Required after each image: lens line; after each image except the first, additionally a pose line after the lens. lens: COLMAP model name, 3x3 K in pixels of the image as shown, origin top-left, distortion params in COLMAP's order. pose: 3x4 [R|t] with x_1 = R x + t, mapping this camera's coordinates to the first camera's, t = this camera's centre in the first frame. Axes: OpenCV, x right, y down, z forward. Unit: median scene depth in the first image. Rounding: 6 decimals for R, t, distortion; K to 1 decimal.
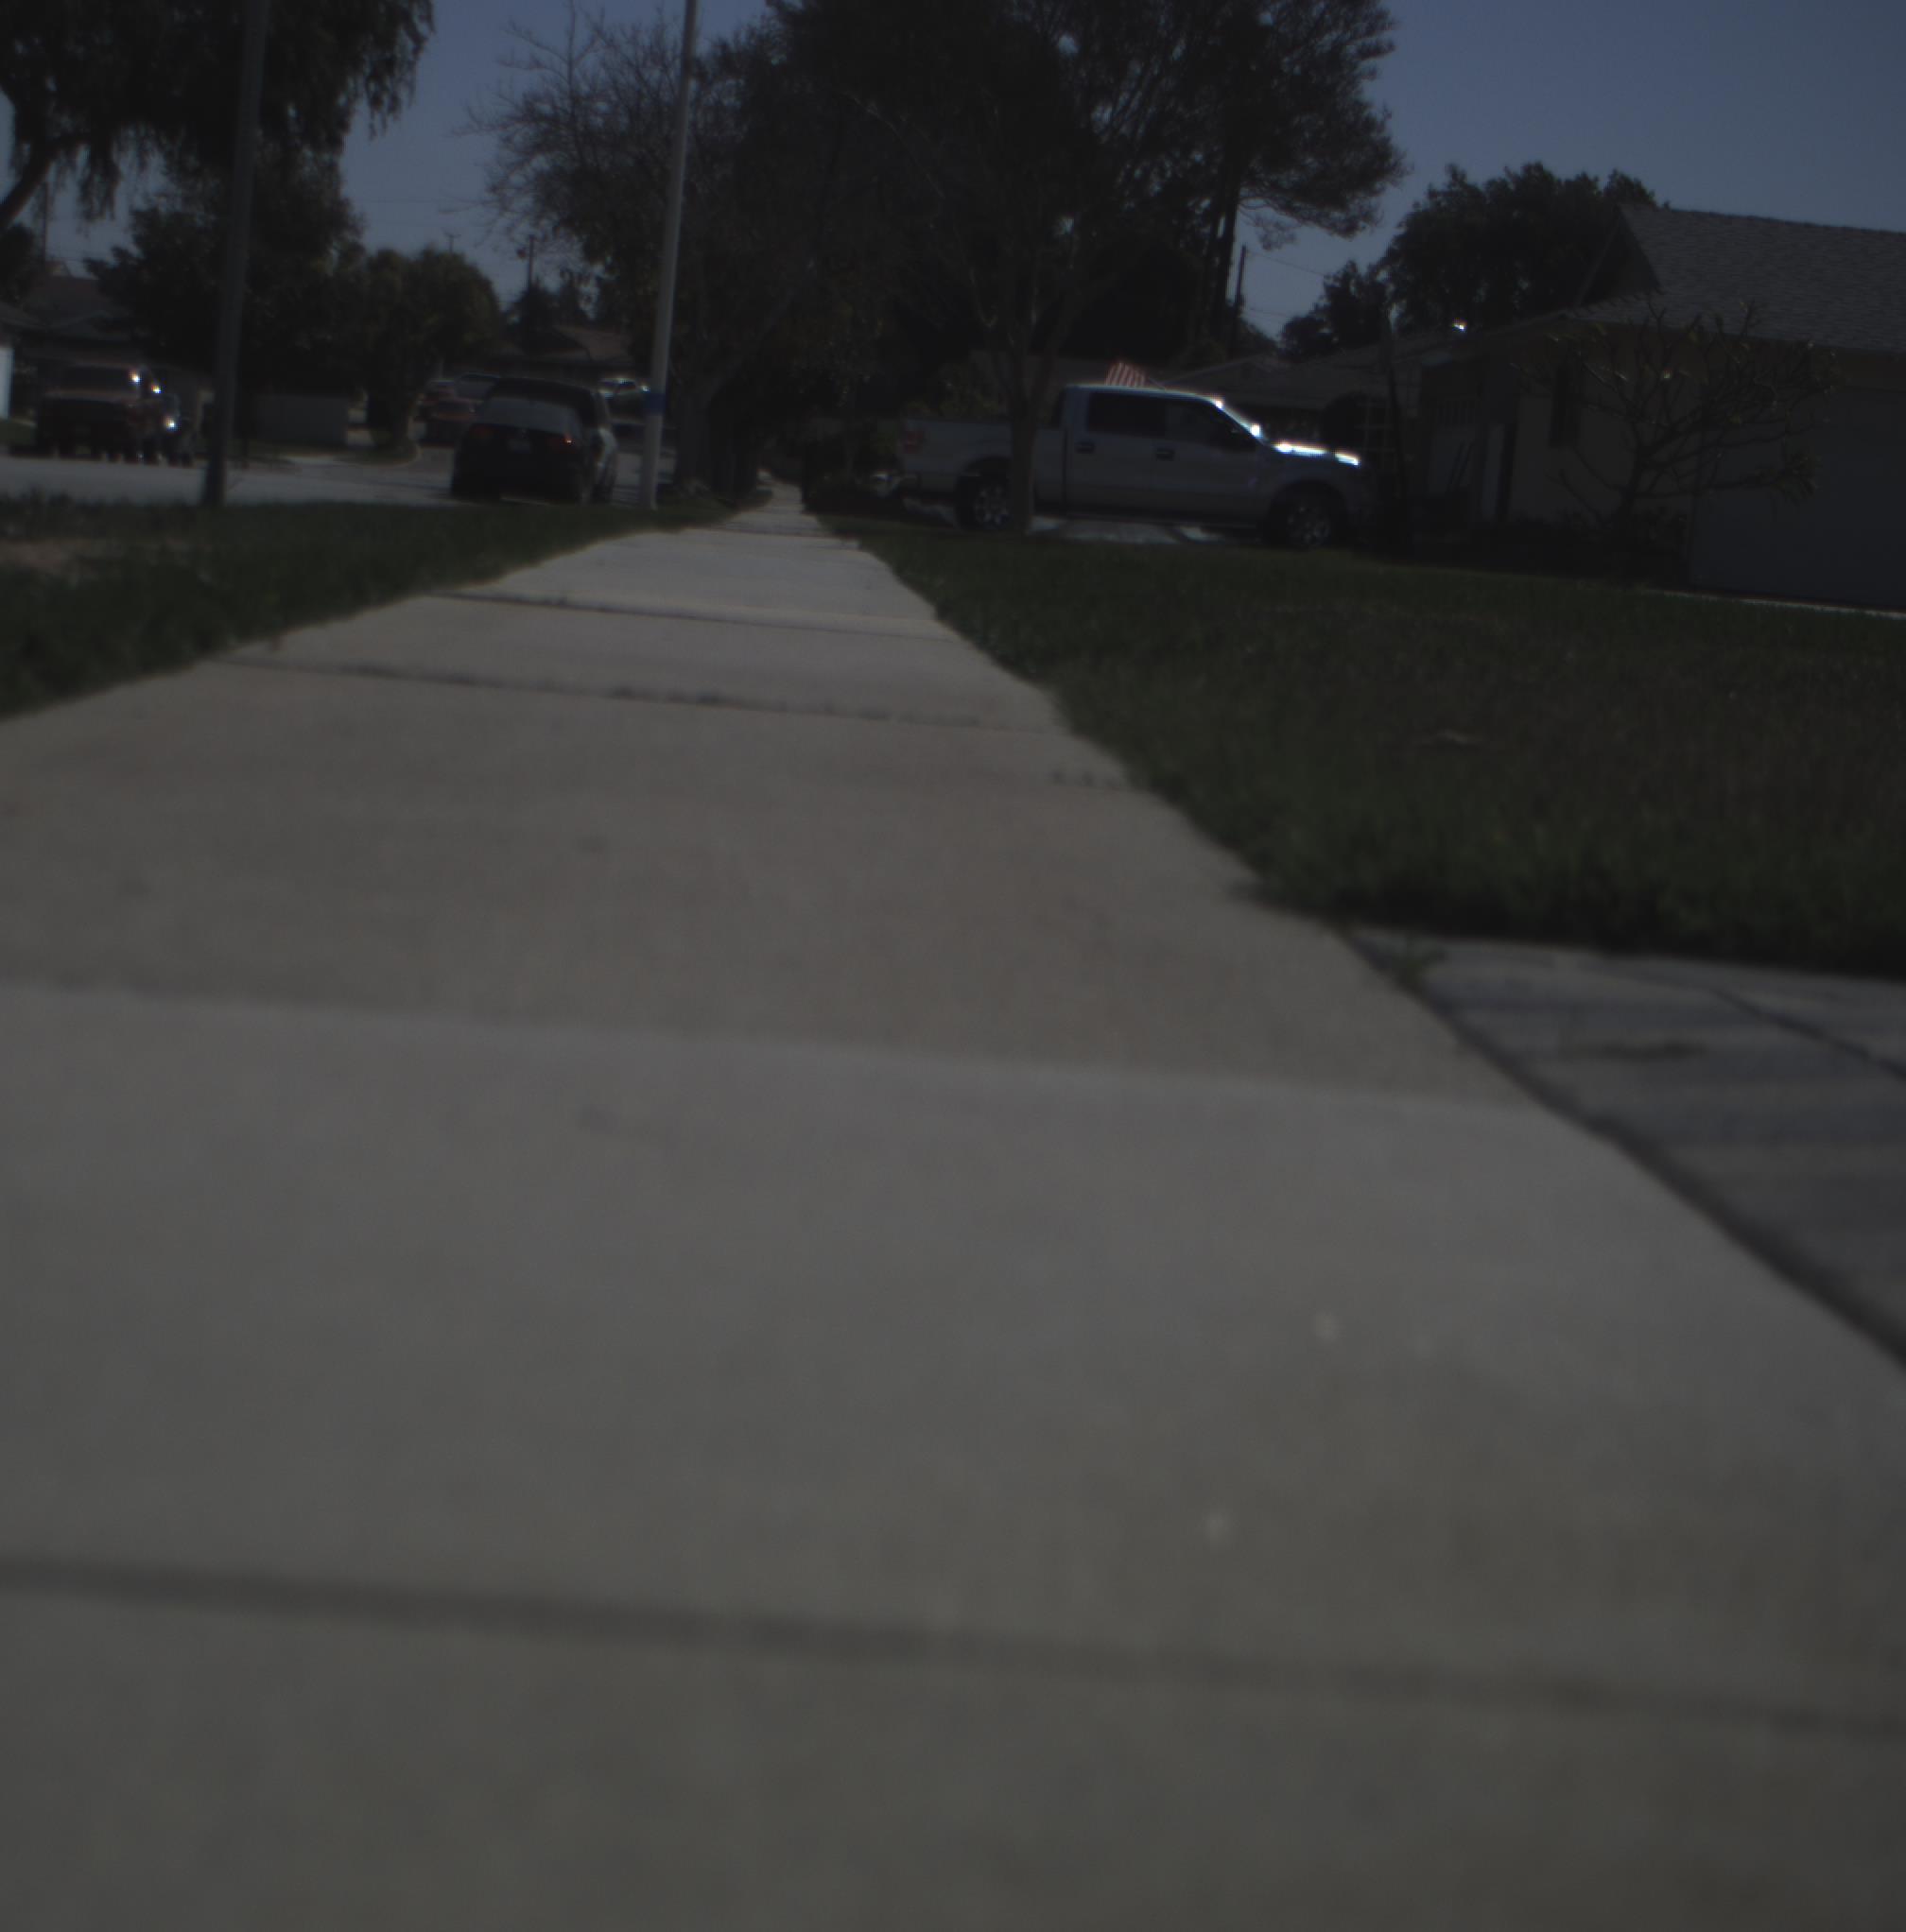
lens RADIAL K [[4327.6, 0, 729.6], [0, 4327.6, 960.1], [0, 0, 1]] dist [-0.168311, 0.818624]
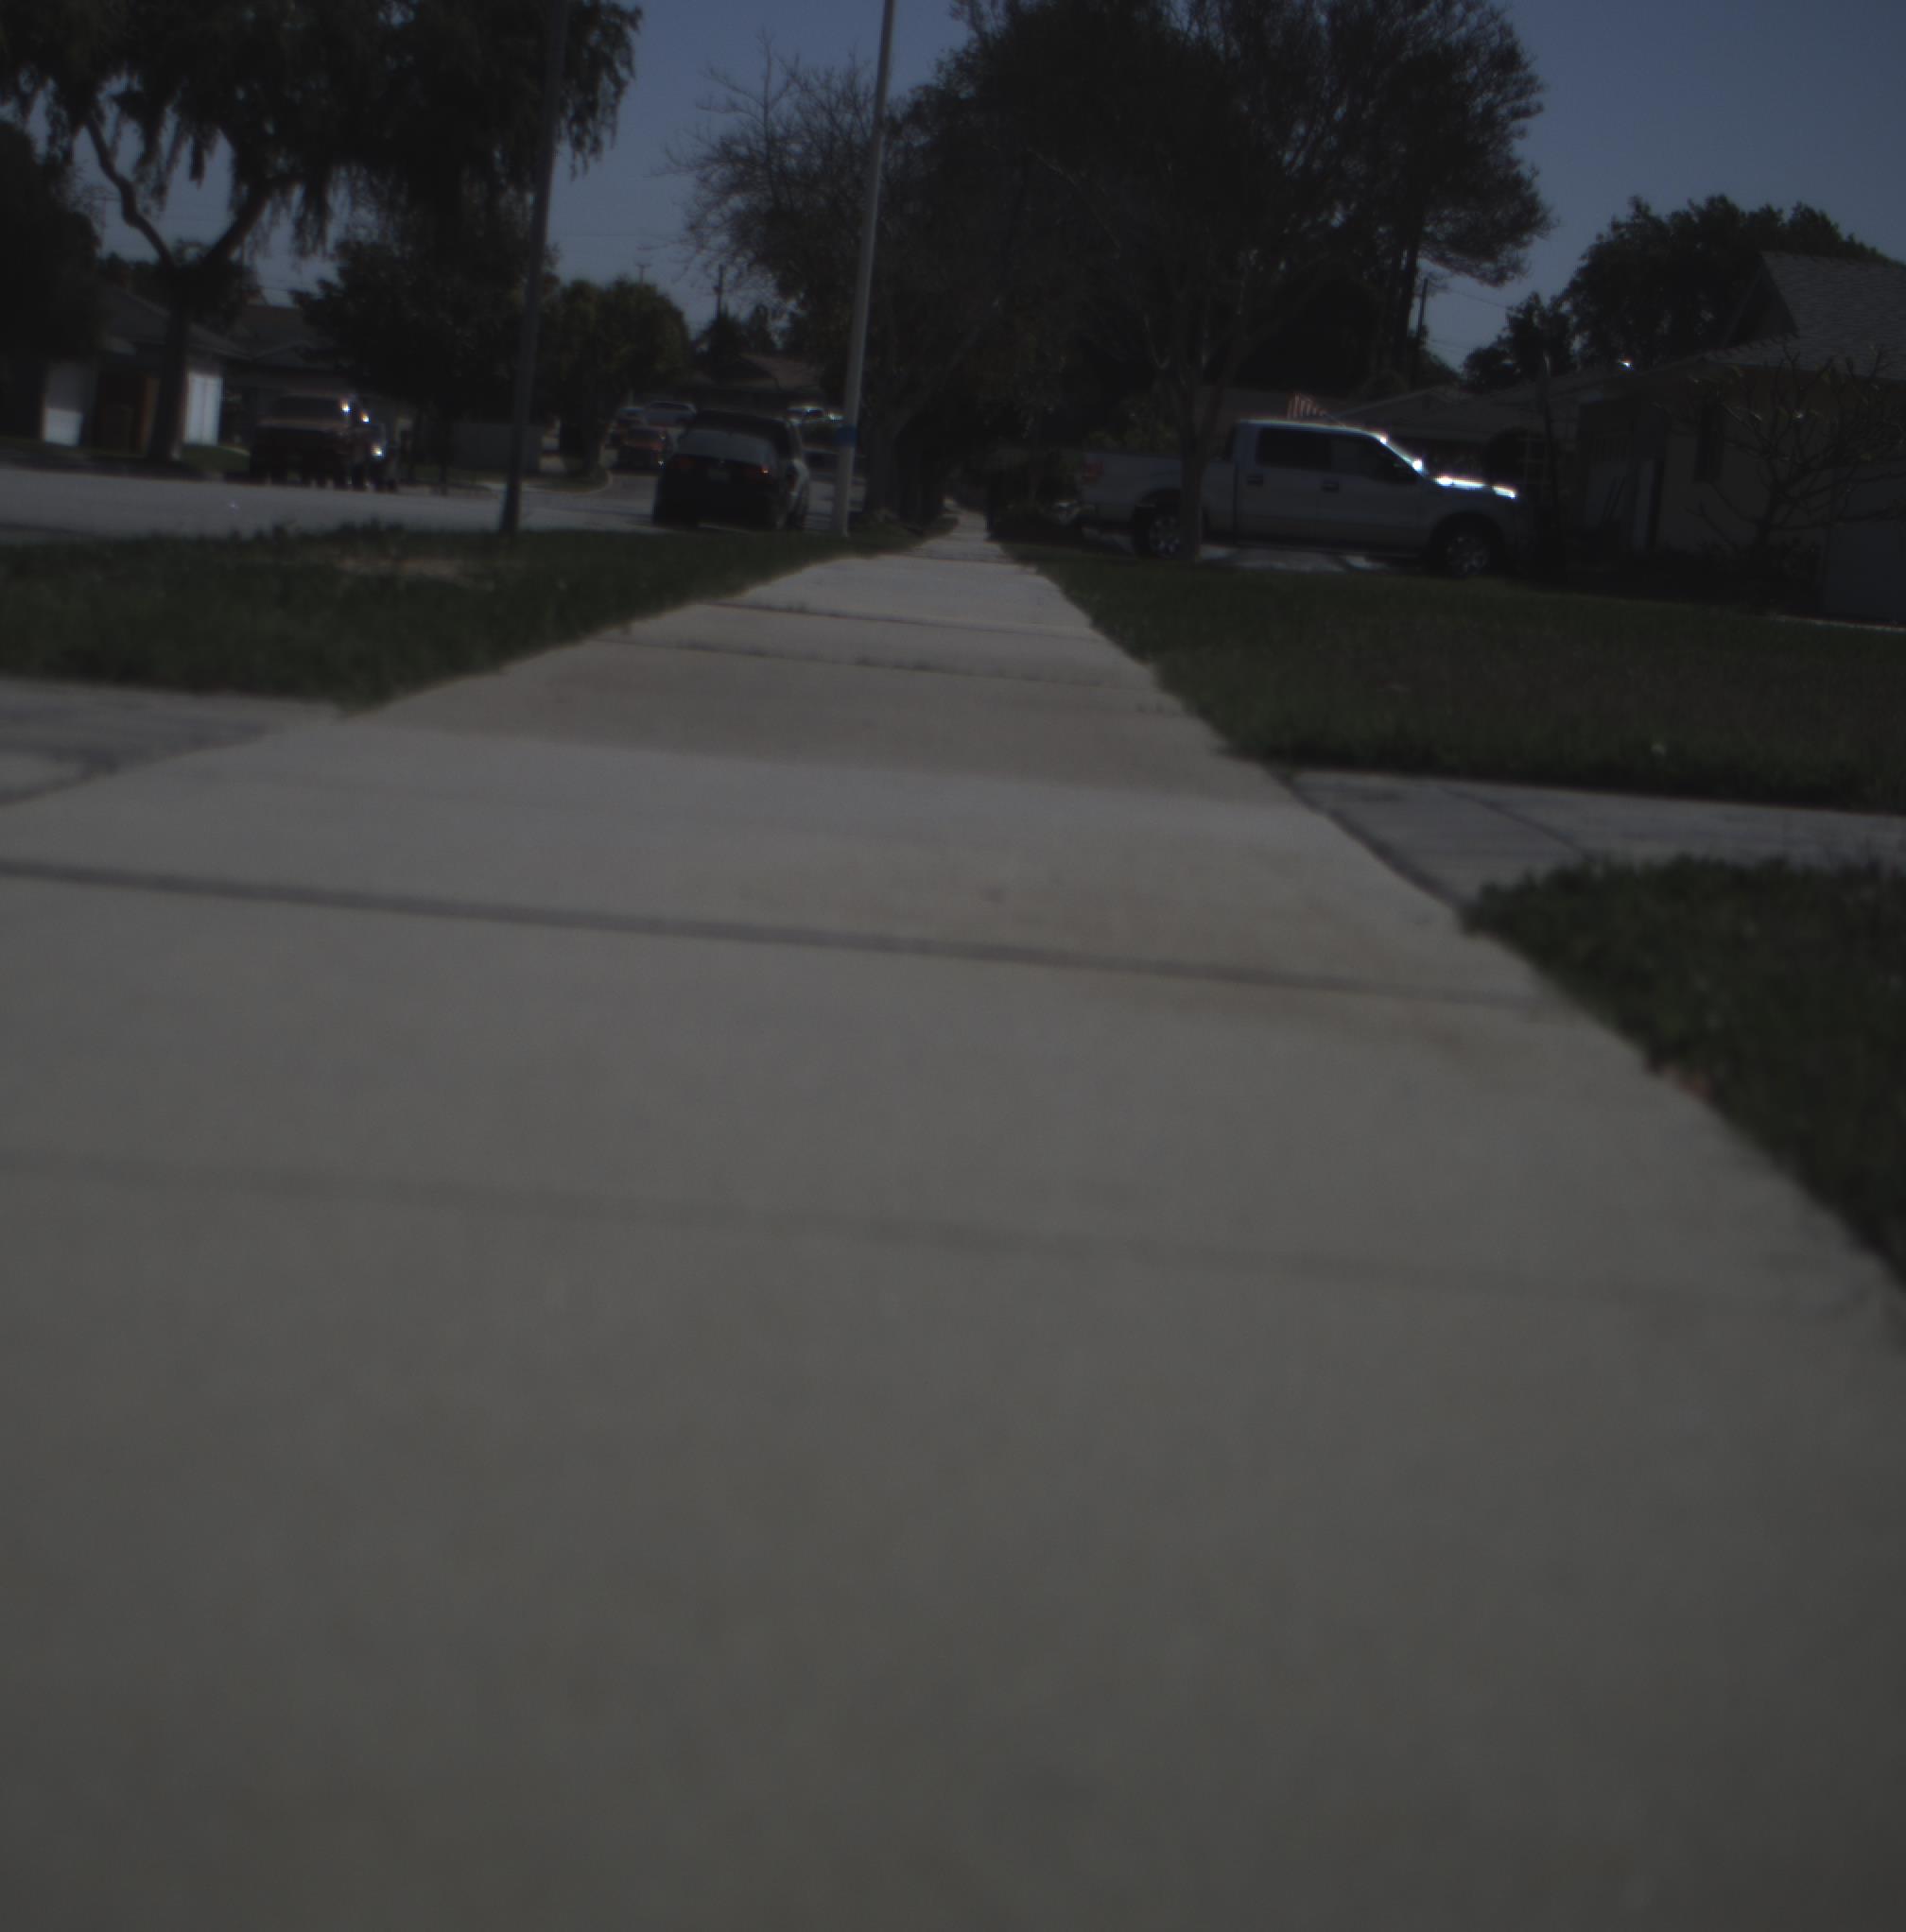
lens RADIAL K [[4327.6, 0, 729.6], [0, 4327.6, 960.1], [0, 0, 1]] dist [-0.168311, 0.818624]
pose [[0.999087, 0.008096, -0.041940, -0.000546], [-0.008352, 0.999947, -0.005938, 0.003754], [0.041889, 0.006283, 0.999102, -0.036886]]
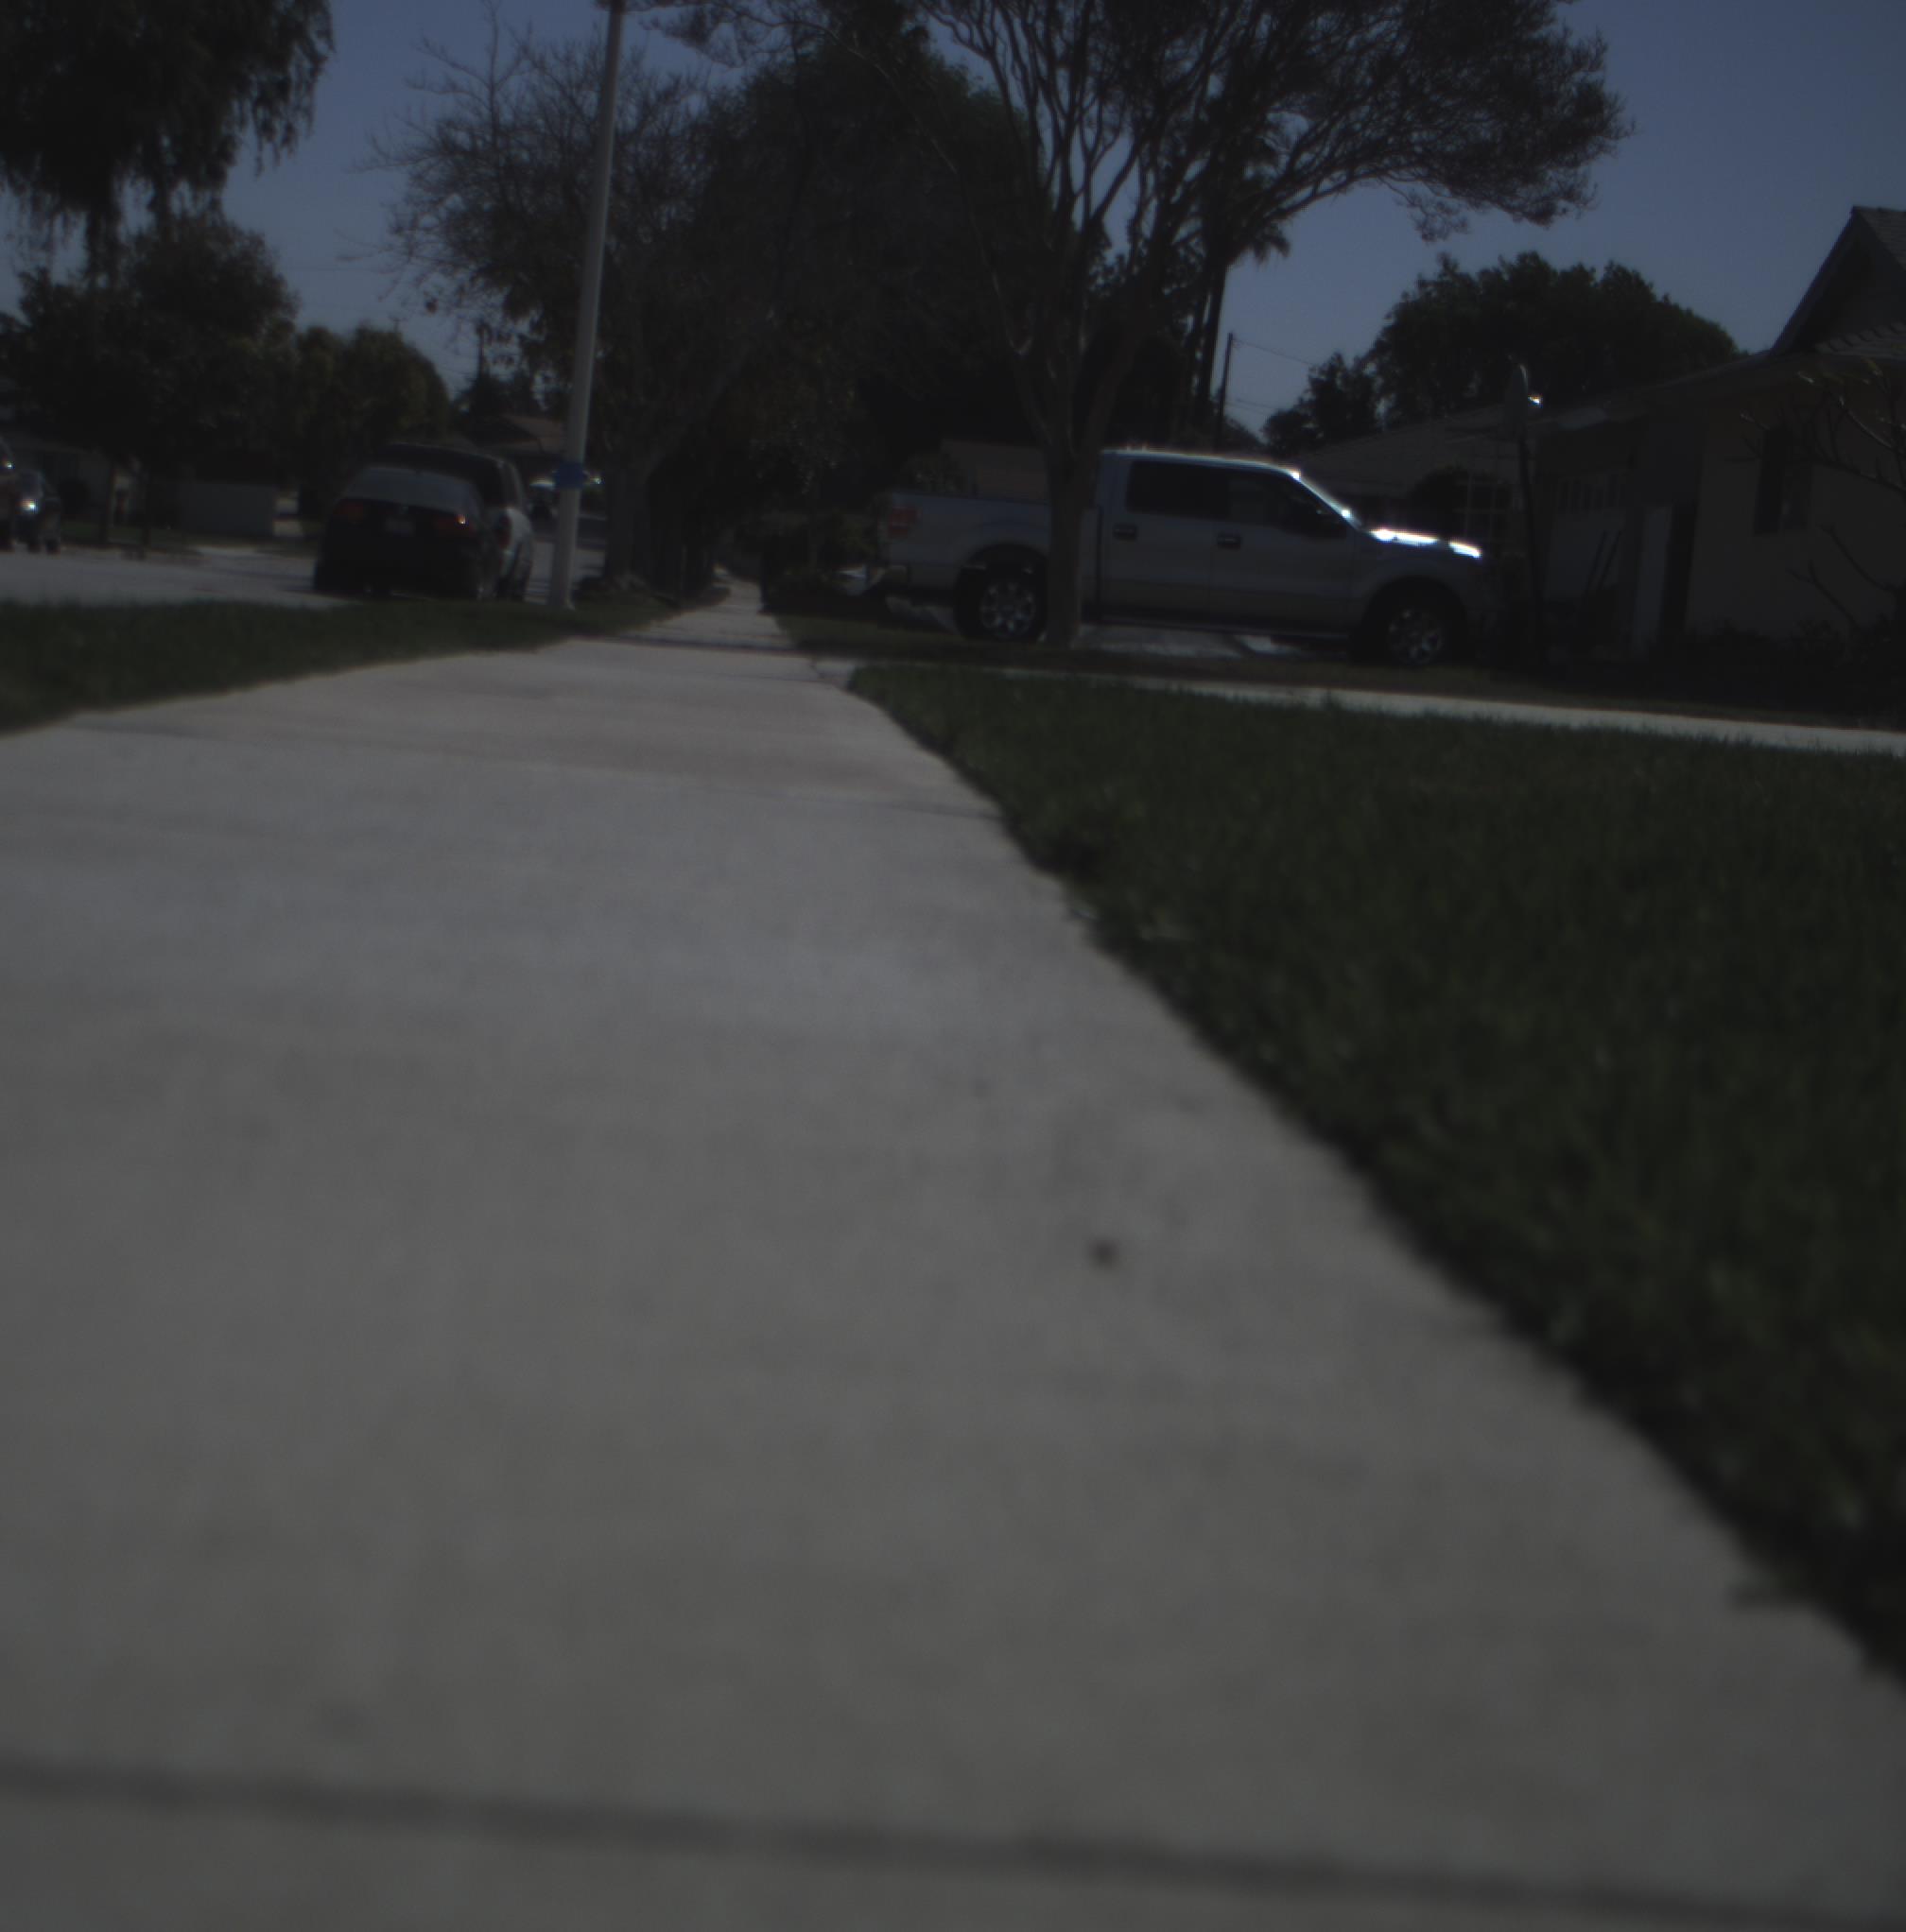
lens RADIAL K [[4327.6, 0, 729.6], [0, 4327.6, 960.1], [0, 0, 1]] dist [-0.168311, 0.818624]
pose [[0.999935, 0.006400, 0.009465, 0.003291], [-0.006184, 0.999724, -0.022672, -0.015632], [-0.009607, 0.022612, 0.999698, 0.147545]]
